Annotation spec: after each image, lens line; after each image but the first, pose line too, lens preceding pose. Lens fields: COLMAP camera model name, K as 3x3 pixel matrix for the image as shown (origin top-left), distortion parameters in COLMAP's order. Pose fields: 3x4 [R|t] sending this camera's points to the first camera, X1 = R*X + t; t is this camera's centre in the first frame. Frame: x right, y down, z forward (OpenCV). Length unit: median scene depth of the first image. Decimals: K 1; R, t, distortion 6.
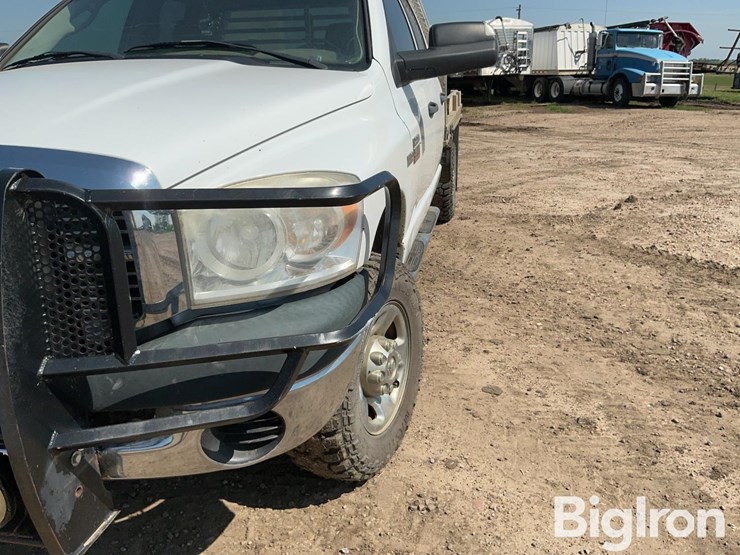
lens RADIAL K [[625.4, 0, 371.9], [0, 625.4, 283.0], [0, 0, 1]] dist [0.107589, -0.223181]
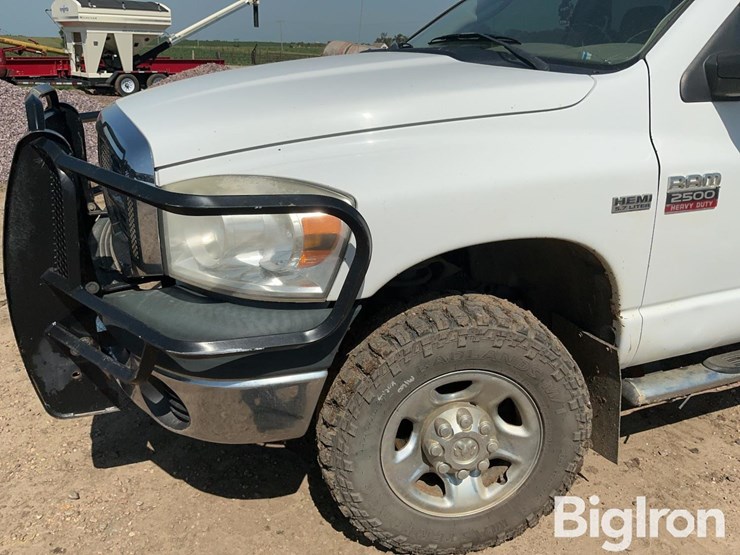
lens RADIAL K [[625.5, 0, 365.2], [0, 625.5, 279.0], [0, 0, 1]] dist [0.043869, -0.077843]
pose [[0.544525, 0.311554, -0.778734, 0.315544], [-0.297322, 0.939860, 0.168117, -0.100067], [0.784279, 0.139991, 0.604409, 0.243265]]
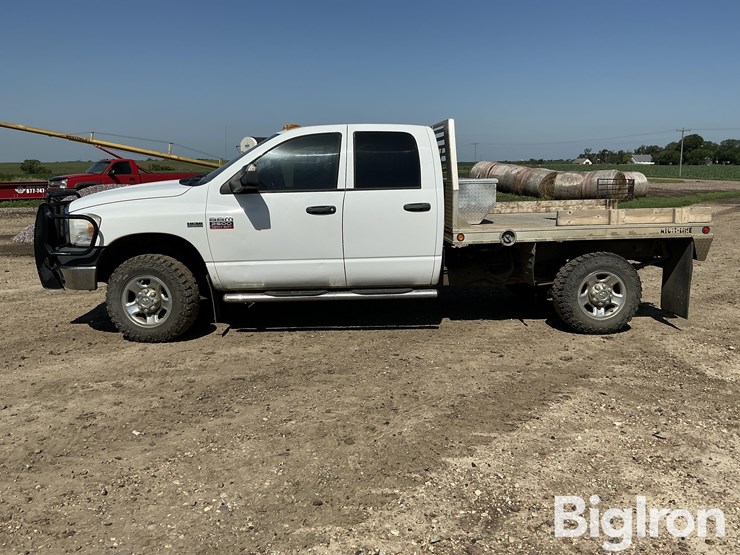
lens RADIAL K [[625.4, 0, 371.1], [0, 625.4, 284.8], [0, 0, 1]] dist [0.107589, -0.223181]
pose [[0.260023, 0.192034, -0.946314, 1.617946], [-0.311521, 0.944306, 0.106028, -0.290432], [0.913971, 0.267227, 0.305364, 0.639479]]
